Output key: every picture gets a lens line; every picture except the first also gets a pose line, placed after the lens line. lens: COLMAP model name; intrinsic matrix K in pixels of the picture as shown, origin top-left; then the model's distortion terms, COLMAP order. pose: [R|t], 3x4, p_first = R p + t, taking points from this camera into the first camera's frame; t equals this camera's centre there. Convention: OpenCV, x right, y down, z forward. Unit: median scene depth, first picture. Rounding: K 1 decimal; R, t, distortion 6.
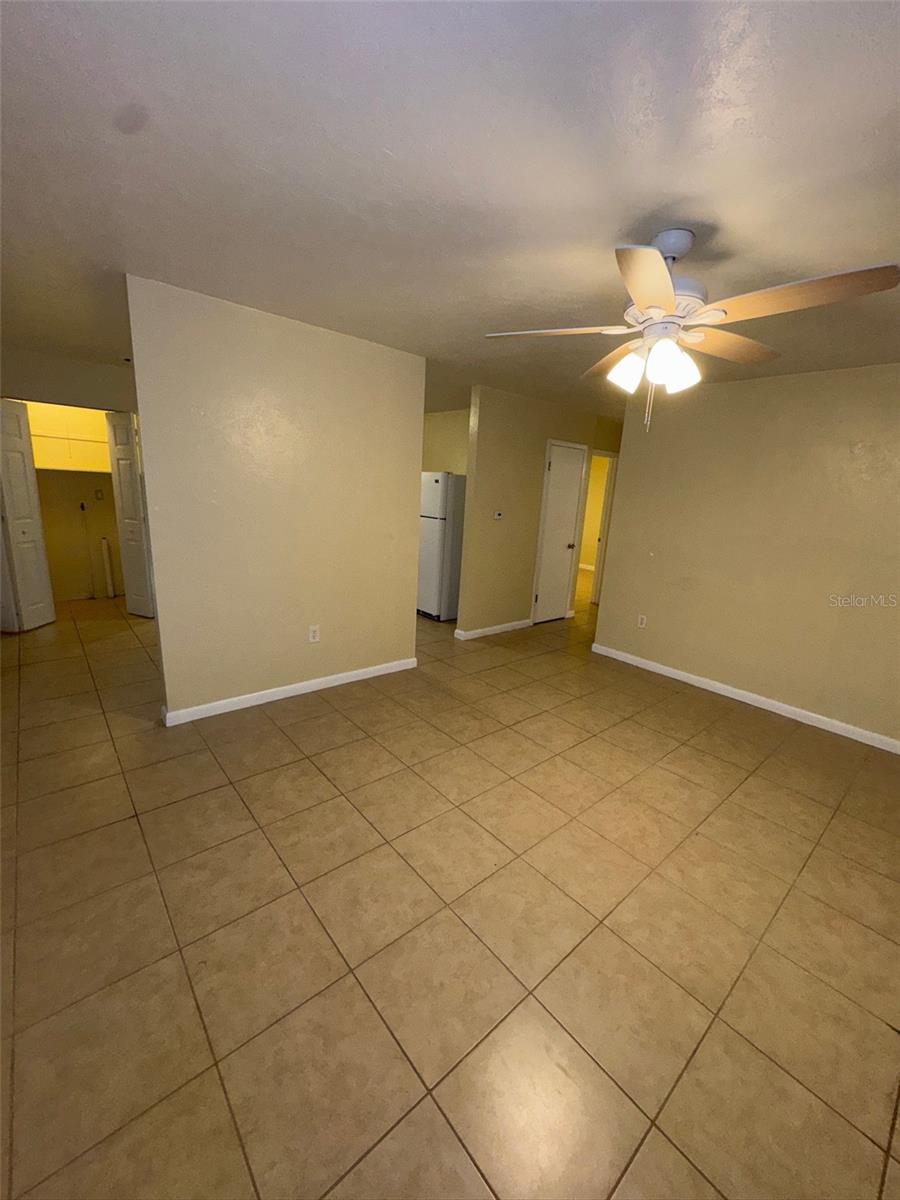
lens RADIAL K [[476.3, 0, 452.9], [0, 476.3, 598.4], [0, 0, 1]] dist [-0.002732, 0.000087]
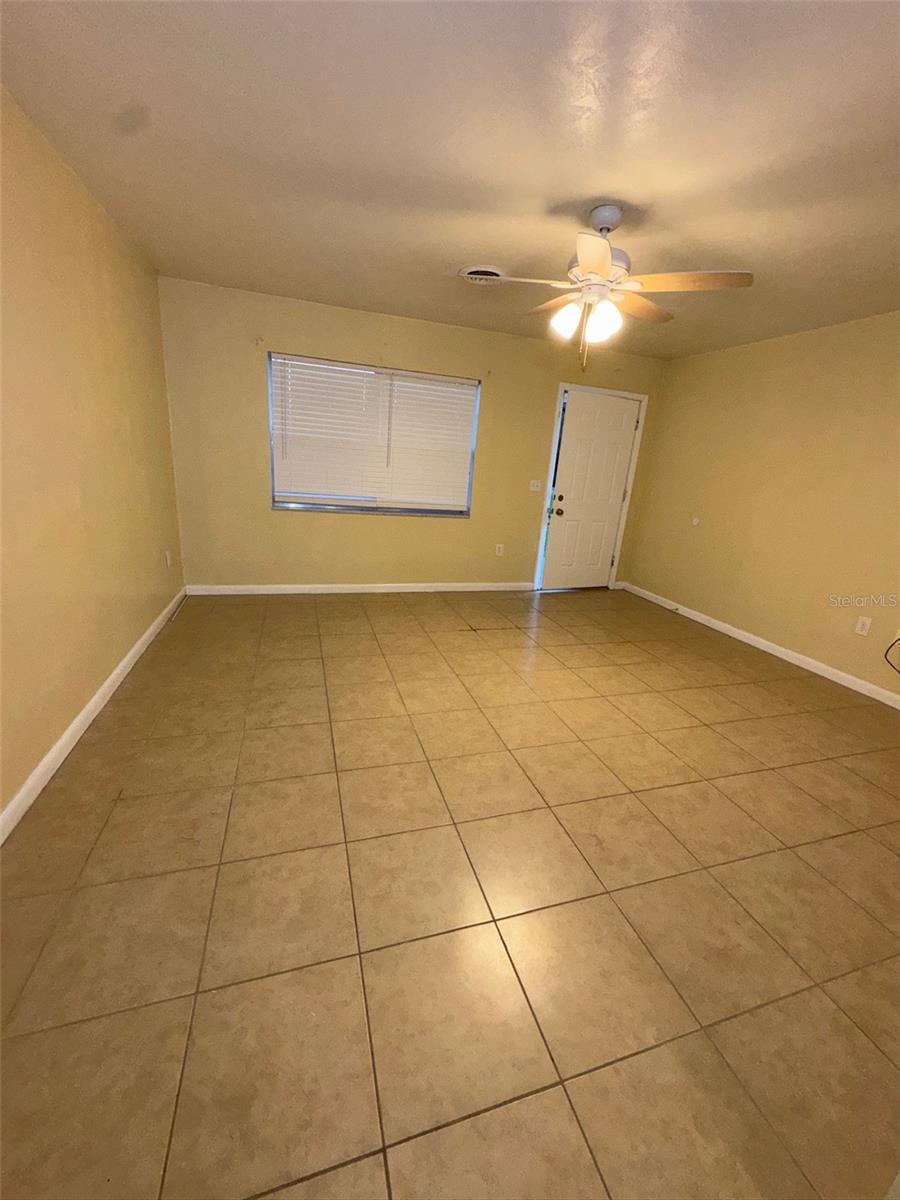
lens RADIAL K [[476.3, 0, 452.9], [0, 476.3, 598.4], [0, 0, 1]] dist [-0.002732, 0.000087]
pose [[-0.907193, -0.240986, 0.344857, 0.106094], [-0.037581, 0.862835, 0.504088, -0.346048], [-0.419033, 0.444345, -0.791814, 1.843938]]
